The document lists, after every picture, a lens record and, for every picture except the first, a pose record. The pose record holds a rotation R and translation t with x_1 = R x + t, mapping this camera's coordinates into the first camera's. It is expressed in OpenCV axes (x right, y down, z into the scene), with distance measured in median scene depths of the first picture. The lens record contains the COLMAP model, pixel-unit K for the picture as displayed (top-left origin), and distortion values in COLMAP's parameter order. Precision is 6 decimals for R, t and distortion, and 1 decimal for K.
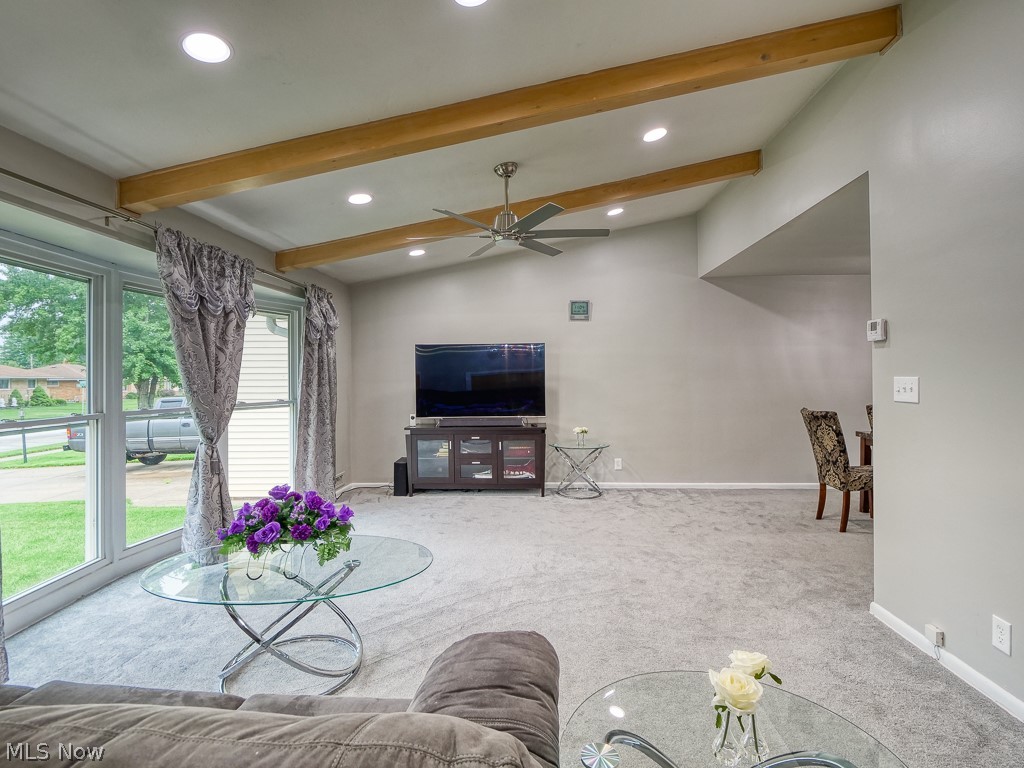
lens RADIAL K [[525.2, 0, 512.0], [0, 525.2, 384.0], [0, 0, 1]] dist [-0.001048, -0.000526]
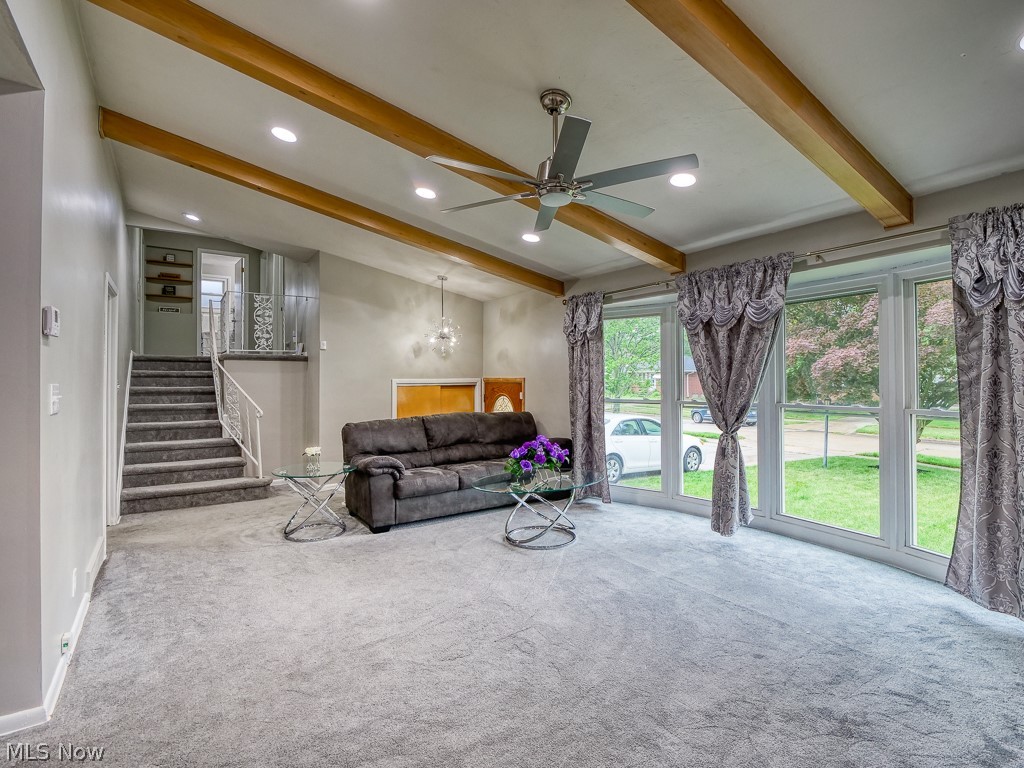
lens RADIAL K [[504.0, 0, 514.4], [0, 504.0, 373.8], [0, 0, 1]] dist [-0.012926, -0.002105]
pose [[-0.794268, 0.008916, -0.607503, 0.355757], [0.008042, 0.999959, 0.004161, -0.019896], [0.607515, -0.001581, -0.794307, 1.146449]]
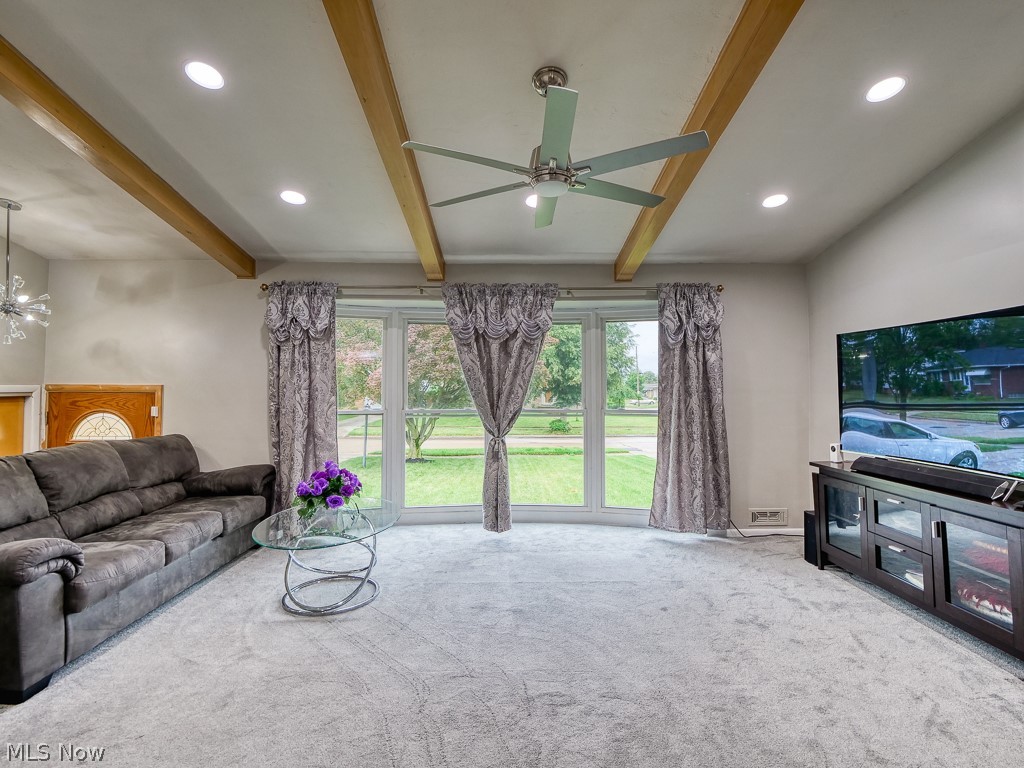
lens RADIAL K [[504.0, 0, 514.4], [0, 504.0, 373.8], [0, 0, 1]] dist [-0.012926, -0.002105]
pose [[0.073940, -0.013977, -0.997165, 0.474376], [-0.010846, 0.999831, -0.014819, -0.017169], [0.997204, 0.011911, 0.073776, 0.676780]]
